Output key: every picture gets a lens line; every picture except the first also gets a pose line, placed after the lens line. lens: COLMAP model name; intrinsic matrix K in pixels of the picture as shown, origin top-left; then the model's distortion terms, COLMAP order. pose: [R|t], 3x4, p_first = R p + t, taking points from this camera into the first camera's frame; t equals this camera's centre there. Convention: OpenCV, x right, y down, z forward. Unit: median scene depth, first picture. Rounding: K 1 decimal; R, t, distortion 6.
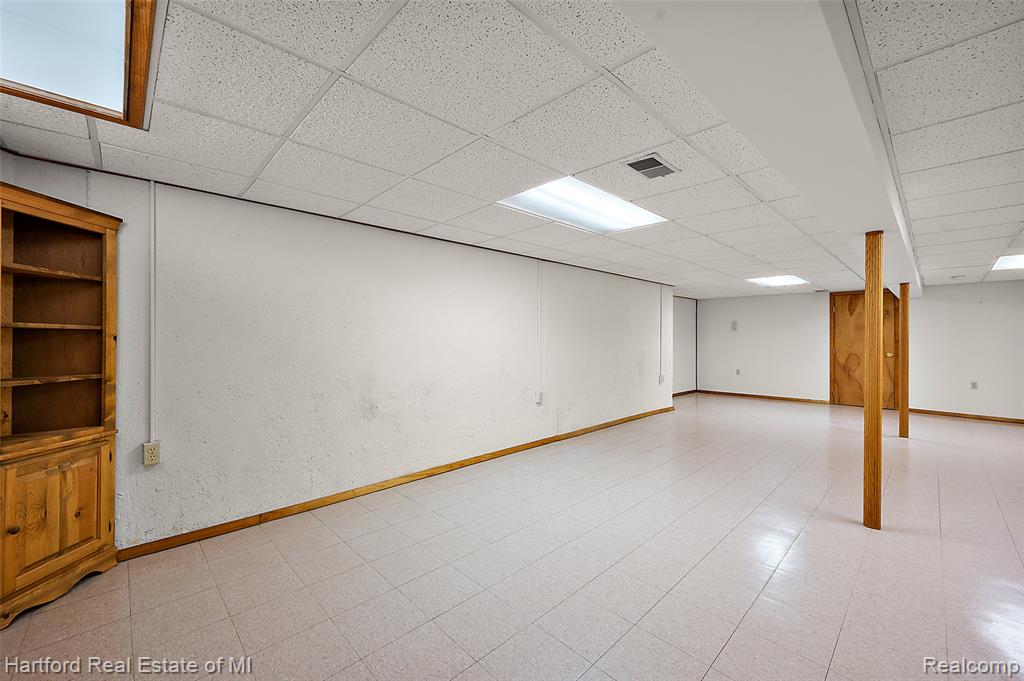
lens RADIAL K [[408.7, 0, 510.3], [0, 408.7, 339.2], [0, 0, 1]] dist [-0.001894, 0.001264]
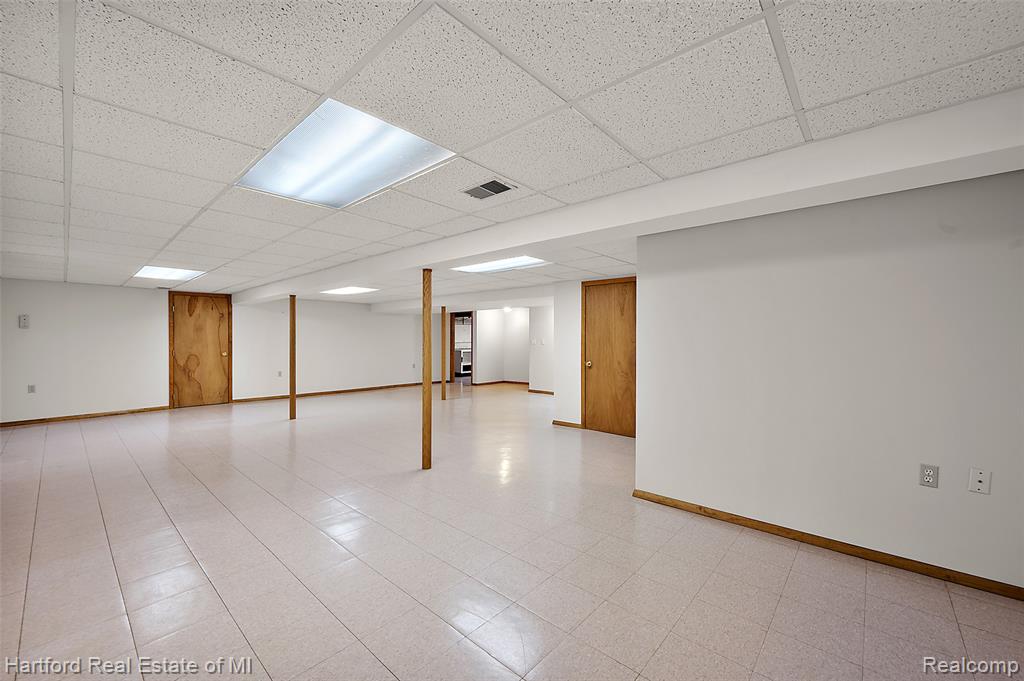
lens RADIAL K [[408.7, 0, 509.9], [0, 408.7, 337.5], [0, 0, 1]] dist [-0.001894, 0.001264]
pose [[-0.071546, -0.001058, 0.997437, -0.218943], [0.002758, 0.999995, 0.001258, -0.005480], [-0.997433, 0.002841, -0.071543, 0.289596]]
